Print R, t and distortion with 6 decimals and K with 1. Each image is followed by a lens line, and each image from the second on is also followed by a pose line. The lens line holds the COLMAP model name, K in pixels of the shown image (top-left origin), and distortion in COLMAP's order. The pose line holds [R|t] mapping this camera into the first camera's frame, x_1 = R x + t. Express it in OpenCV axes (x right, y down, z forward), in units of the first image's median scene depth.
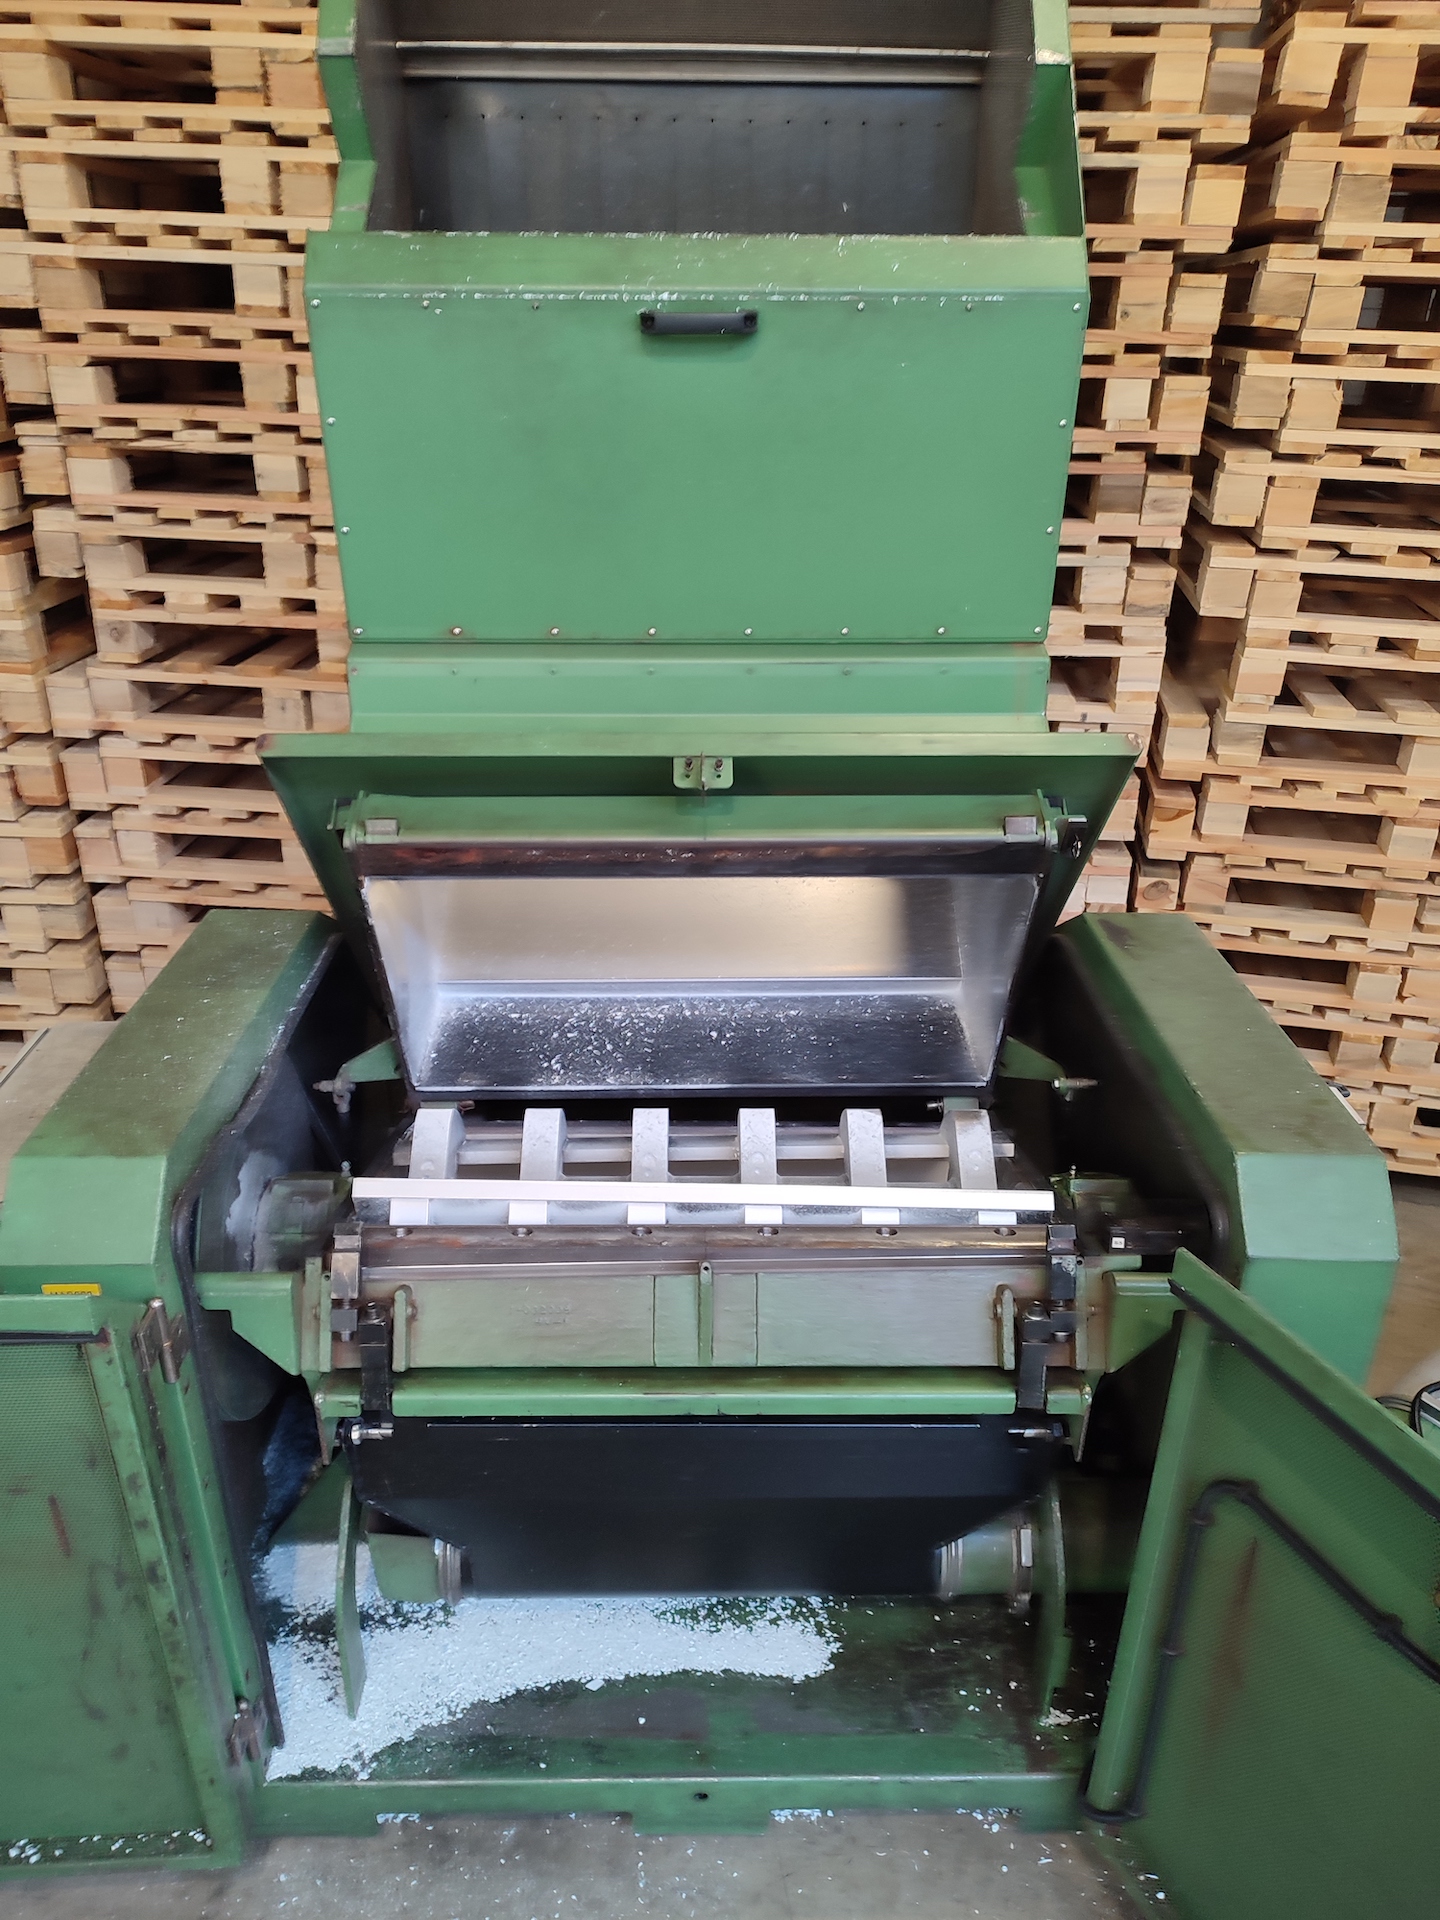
lens RADIAL K [[1370.0, 0, 724.1], [0, 1370.0, 962.7], [0, 0, 1]] dist [0.025873, -0.020132]
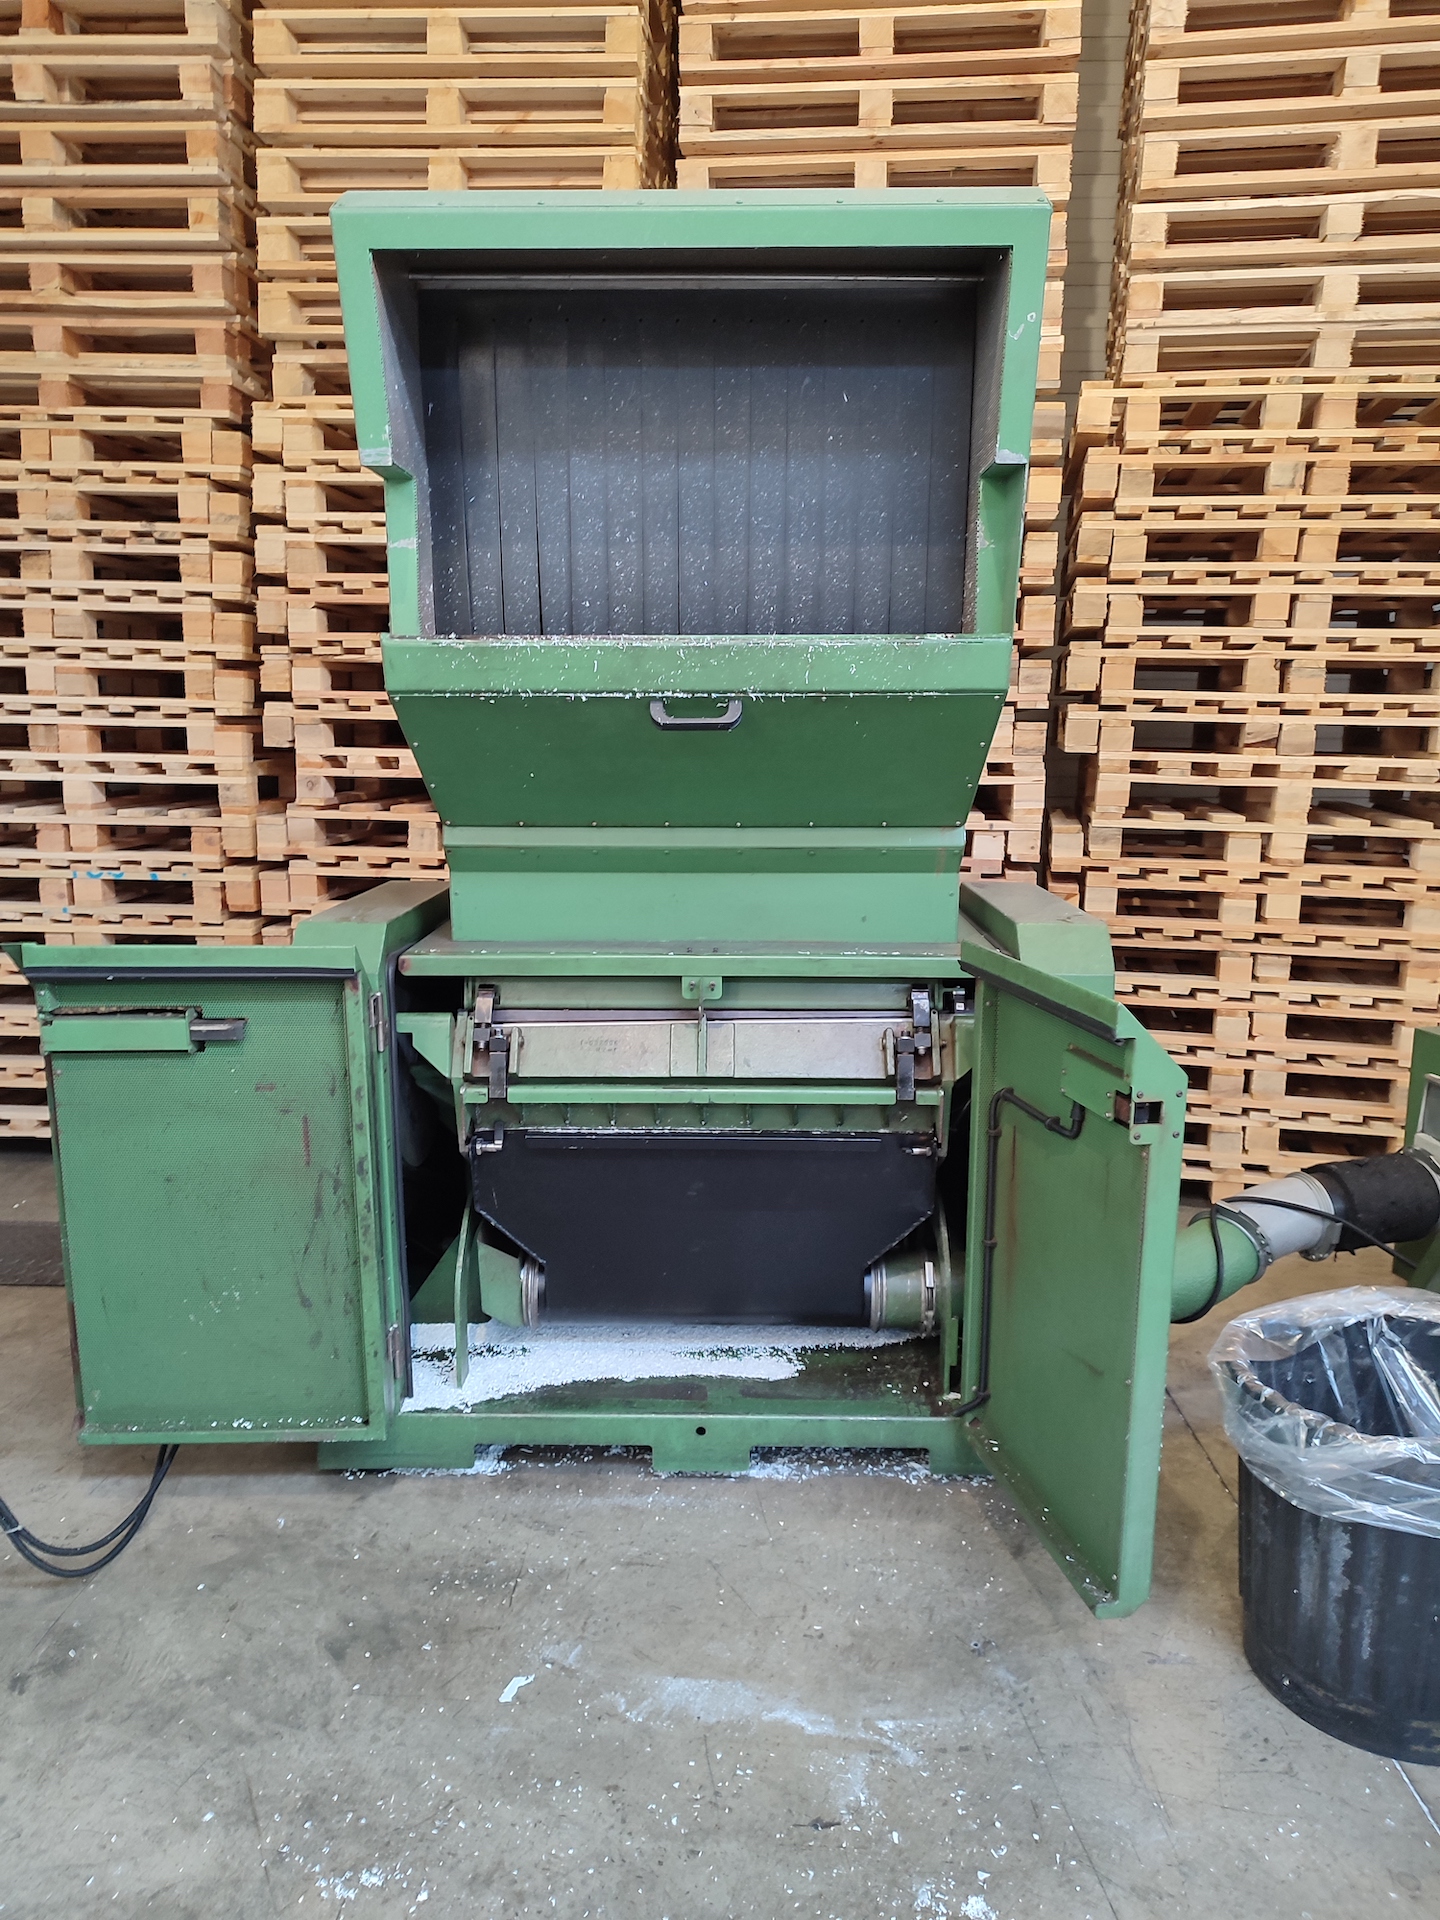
lens RADIAL K [[1370.0, 0, 721.7], [0, 1370.0, 968.2], [0, 0, 1]] dist [0.025873, -0.020132]
pose [[0.999258, -0.006089, -0.038043, 0.042192], [-0.004278, 0.963787, -0.266640, 0.354247], [0.038288, 0.266605, 0.963045, -0.336931]]
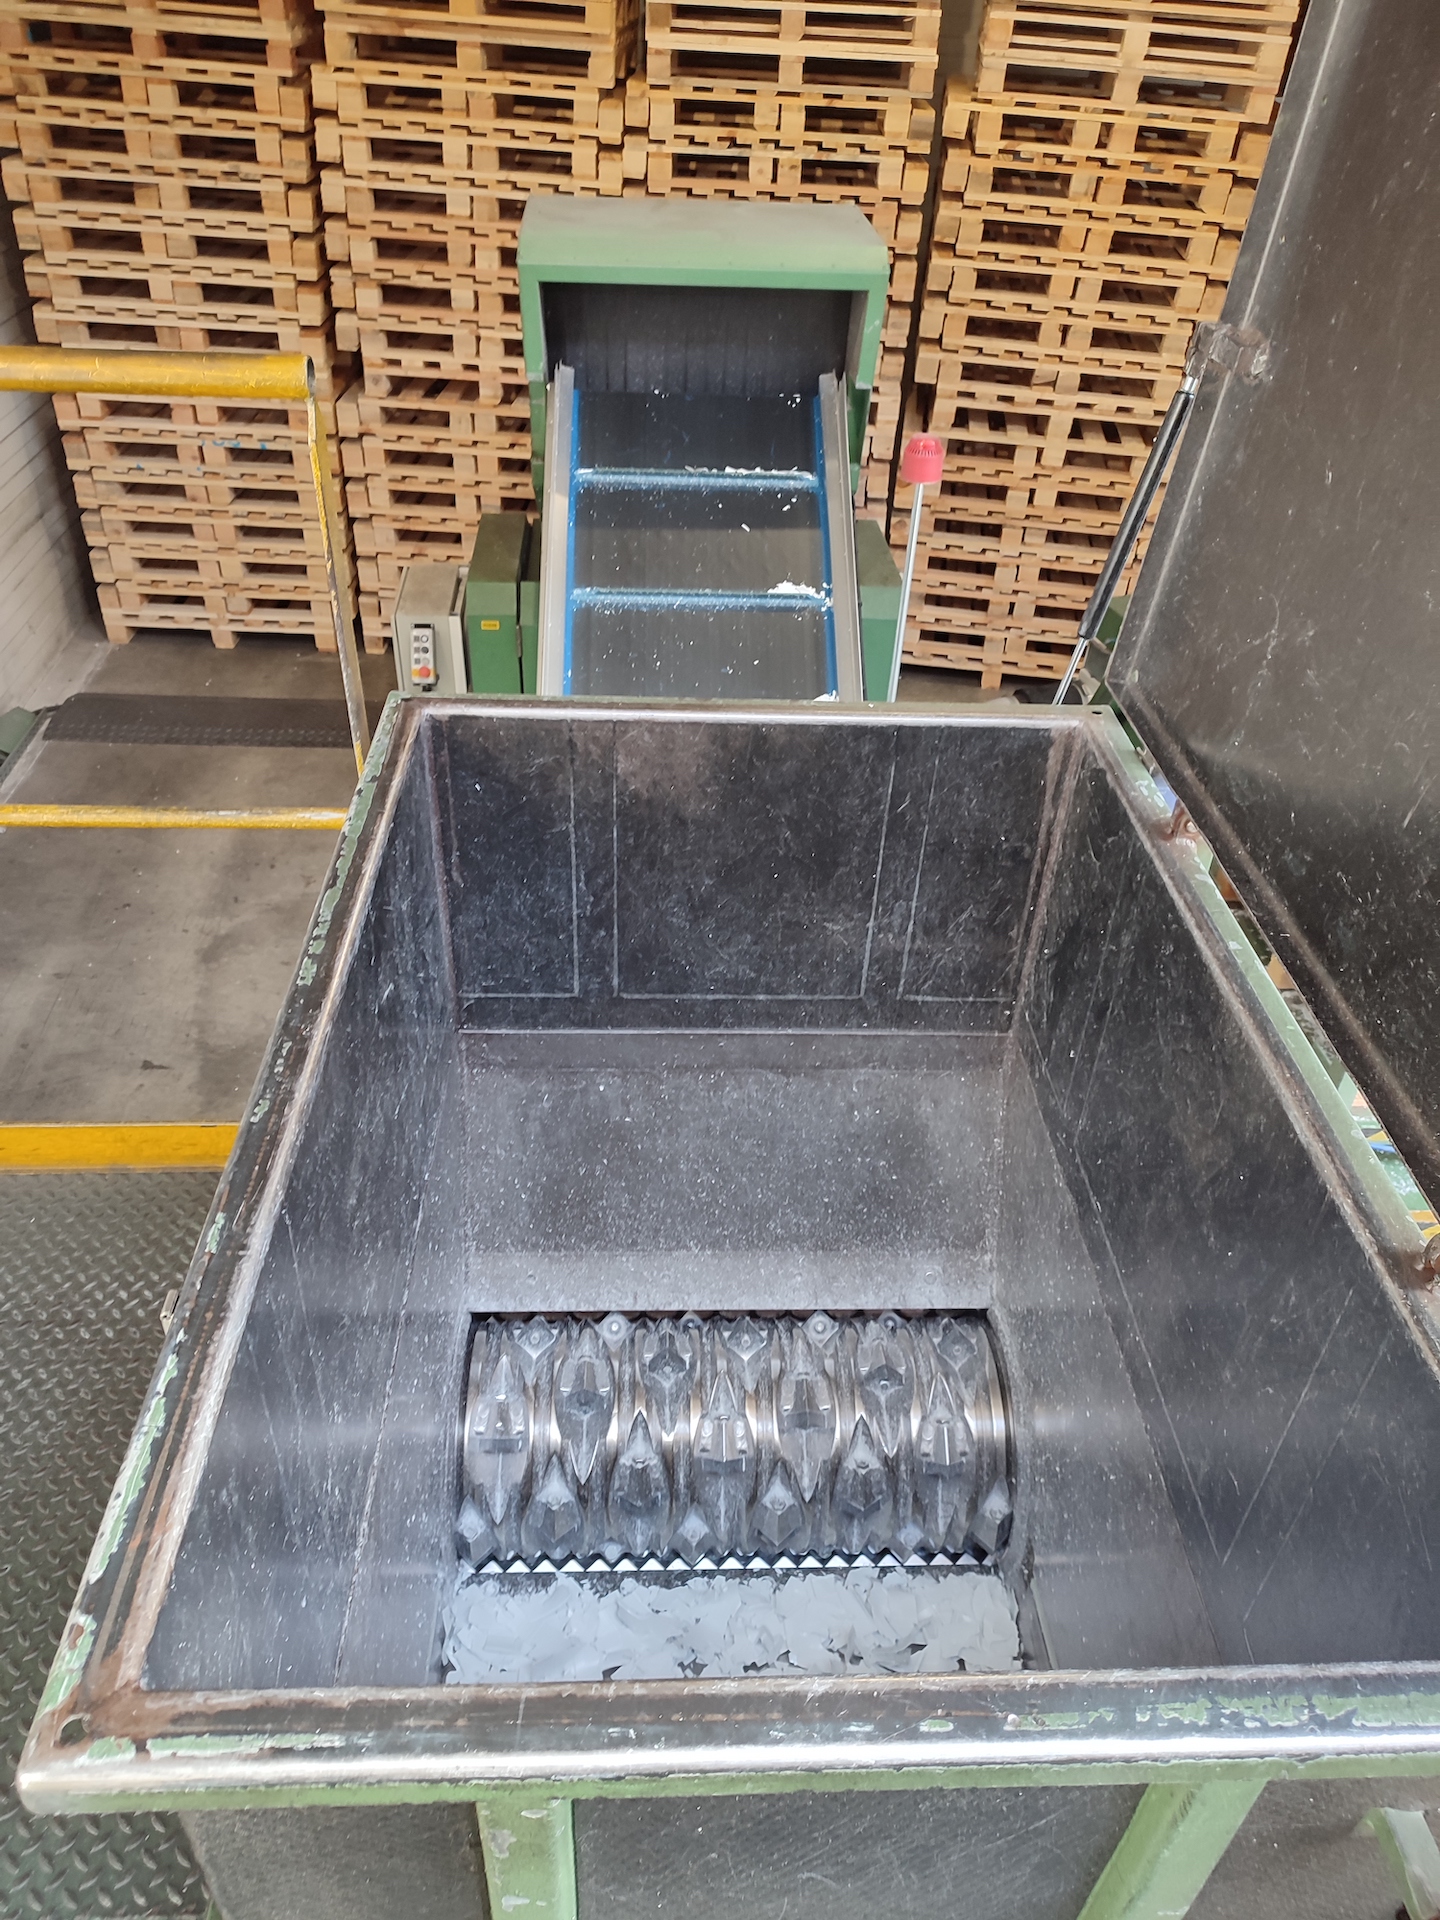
lens RADIAL K [[1370.0, 0, 716.7], [0, 1370.0, 962.4], [0, 0, 1]] dist [0.025873, -0.020132]
pose [[0.999003, -0.004346, 0.044427, -0.049787], [-0.004579, 0.980022, 0.198837, 0.198669], [-0.044404, -0.198842, 0.979025, -1.218297]]
